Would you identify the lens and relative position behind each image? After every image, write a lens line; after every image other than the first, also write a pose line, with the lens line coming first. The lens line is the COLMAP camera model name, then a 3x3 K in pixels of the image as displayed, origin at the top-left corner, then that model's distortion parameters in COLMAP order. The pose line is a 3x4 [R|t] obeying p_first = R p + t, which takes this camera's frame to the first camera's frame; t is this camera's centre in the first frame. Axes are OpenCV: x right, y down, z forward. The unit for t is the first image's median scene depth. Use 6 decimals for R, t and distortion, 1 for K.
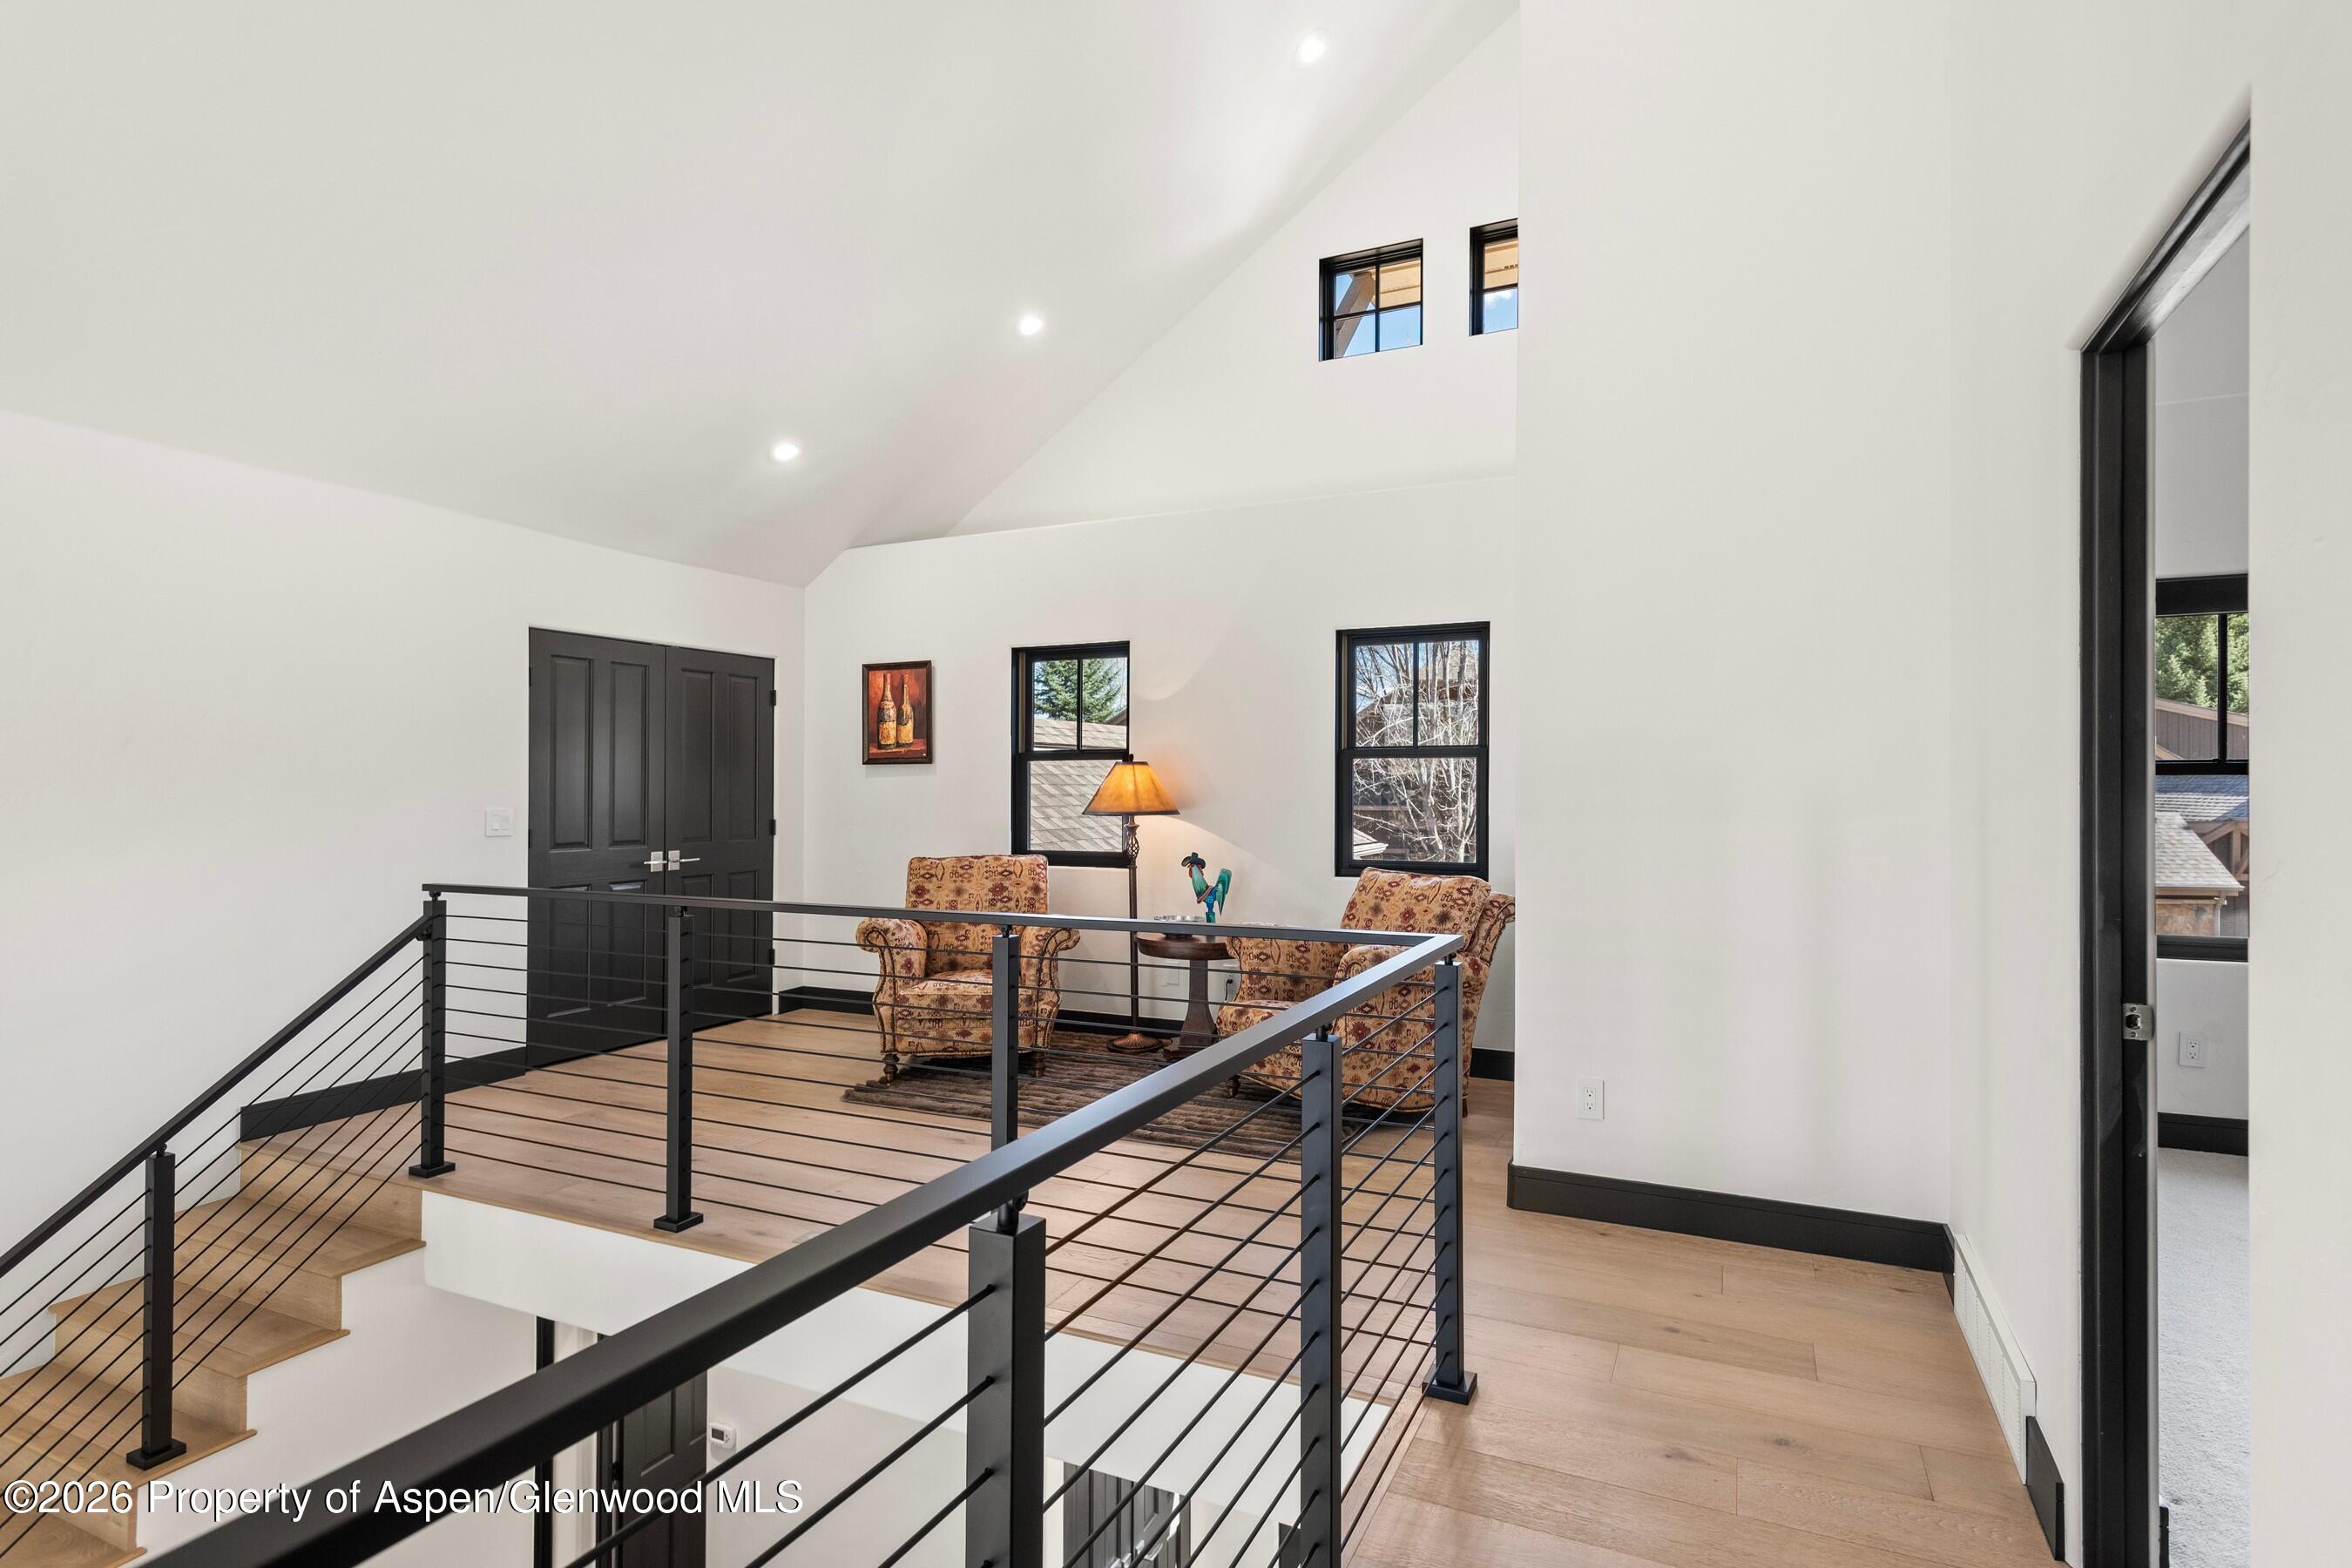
lens RADIAL K [[1175.3, 0, 1168.9], [0, 1175.3, 796.7], [0, 0, 1]] dist [-0.004769, 0.002520]
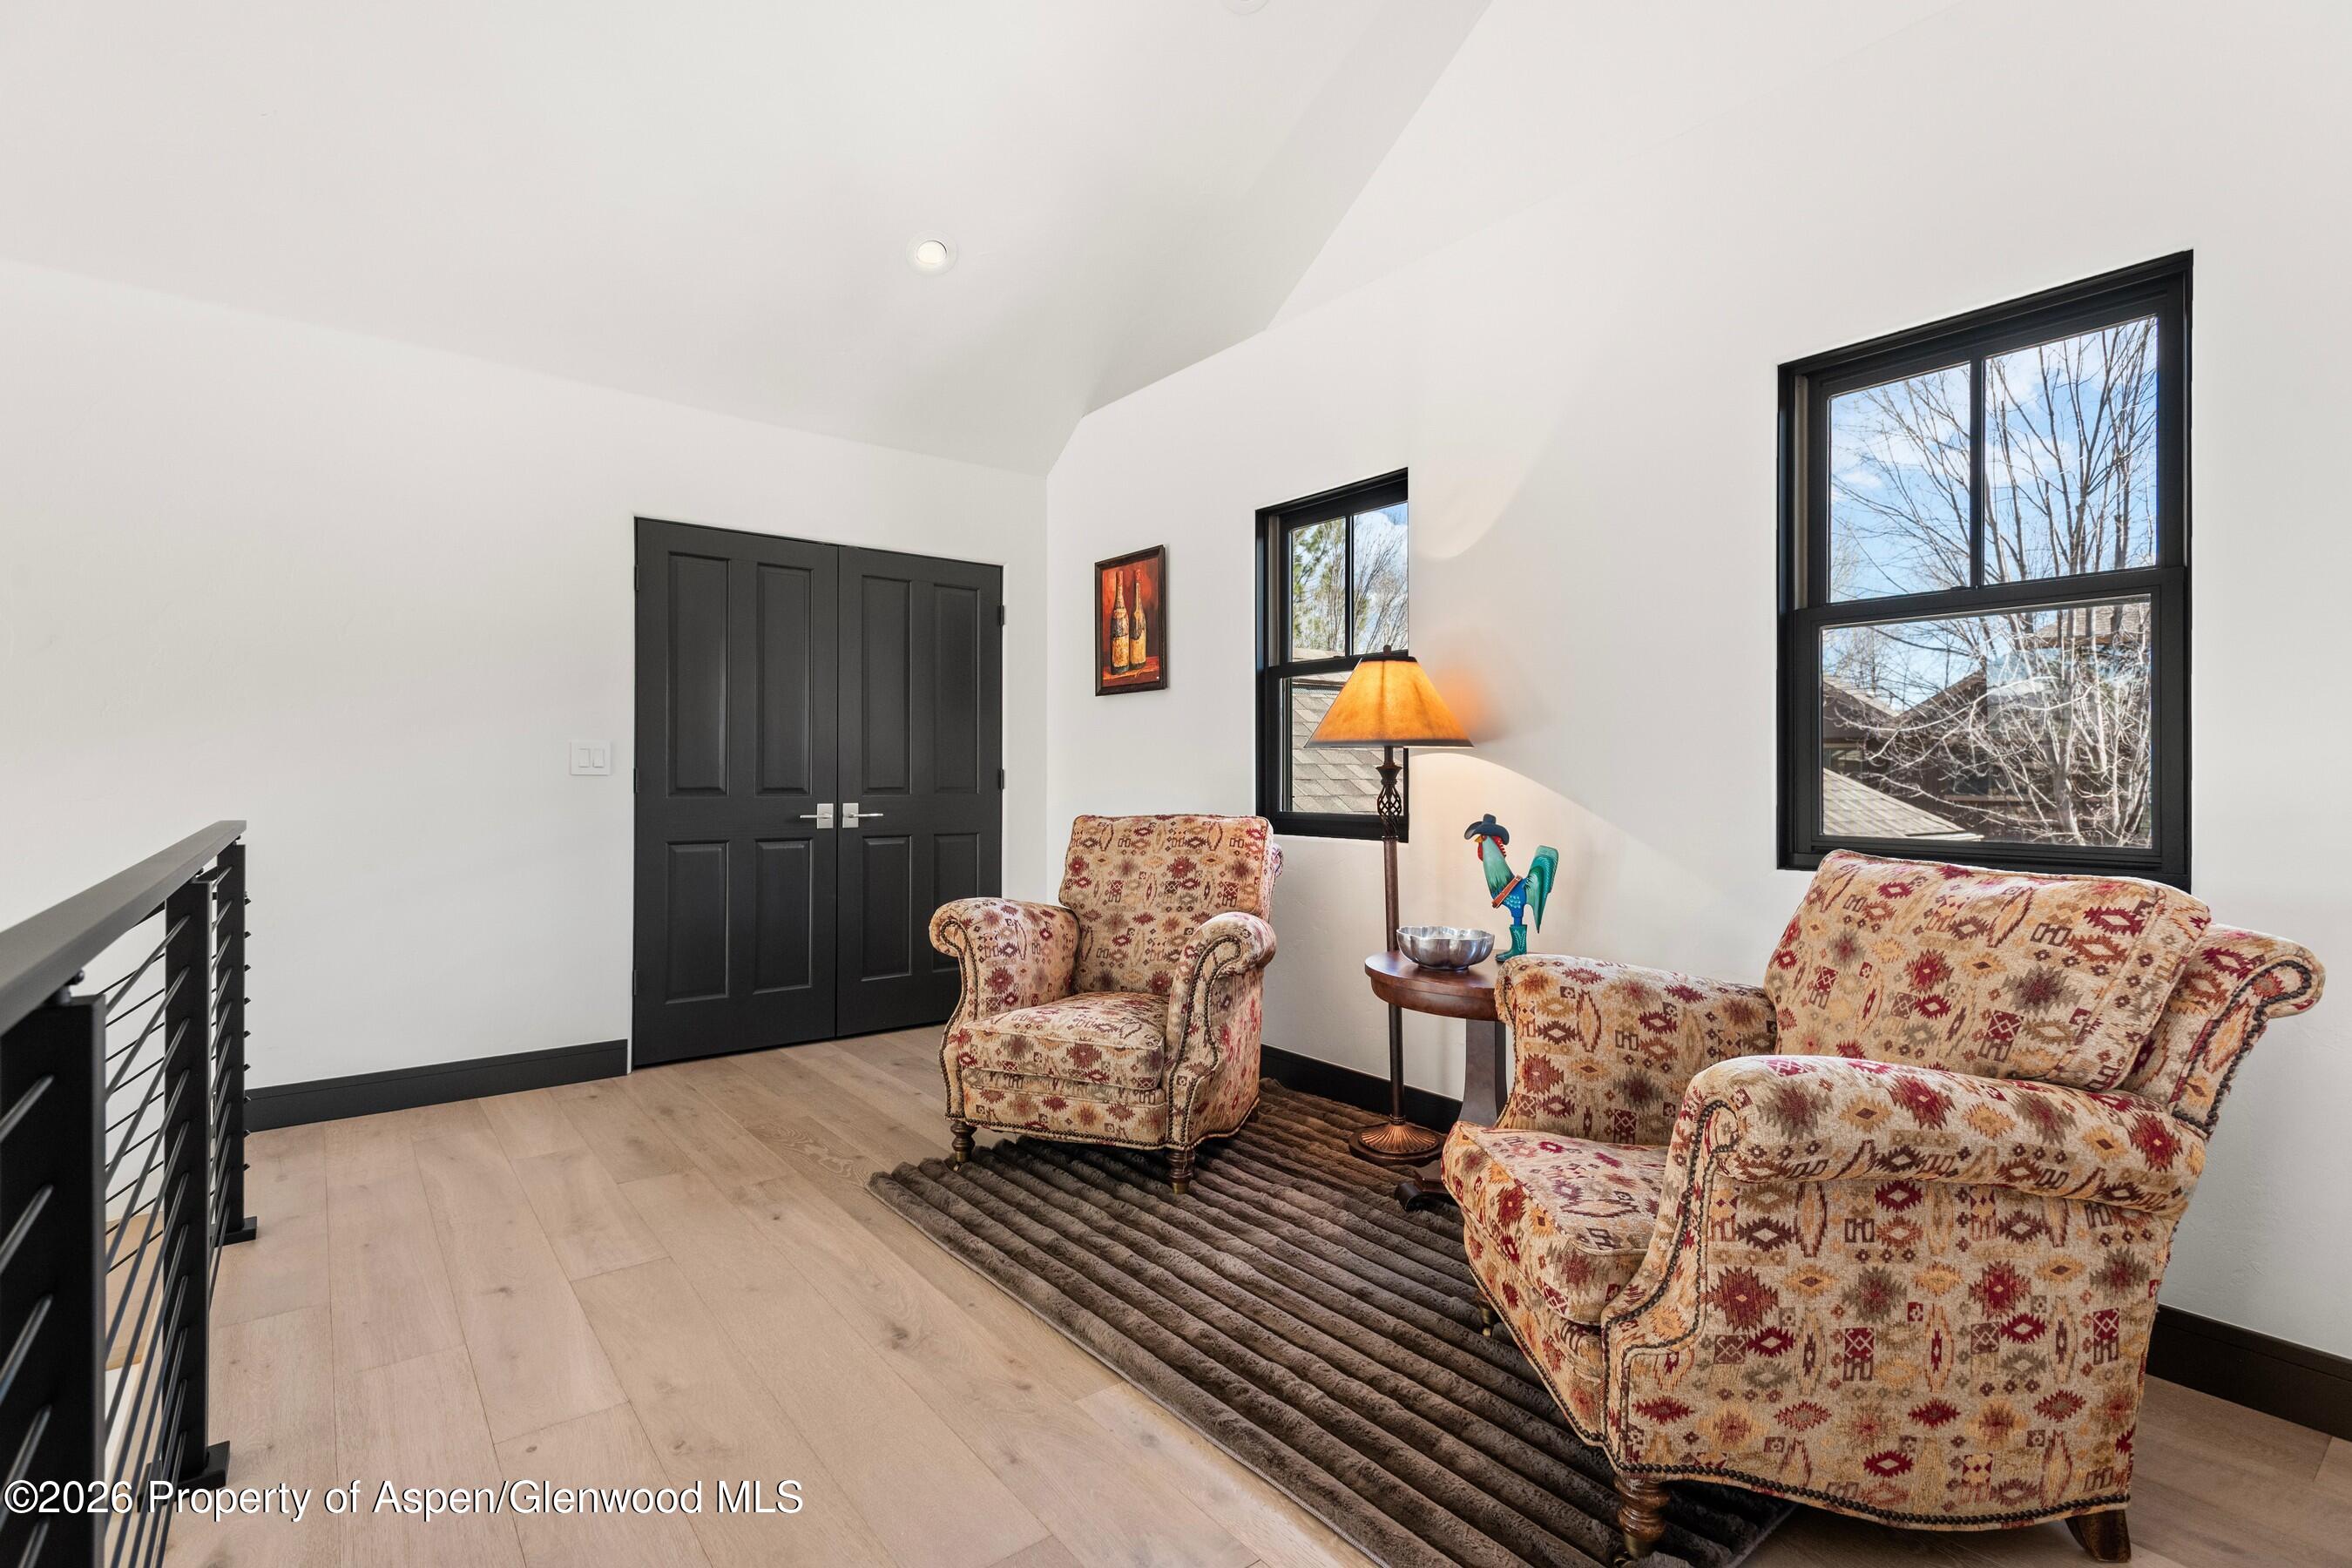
lens RADIAL K [[1111.4, 0, 1178.0], [0, 1111.4, 763.8], [0, 0, 1]] dist [0.017623, -0.004855]
pose [[0.898796, -0.000180, -0.438367, 0.119548], [-0.008394, 0.999809, -0.017622, 0.033976], [0.438287, 0.019519, 0.898623, 0.465971]]
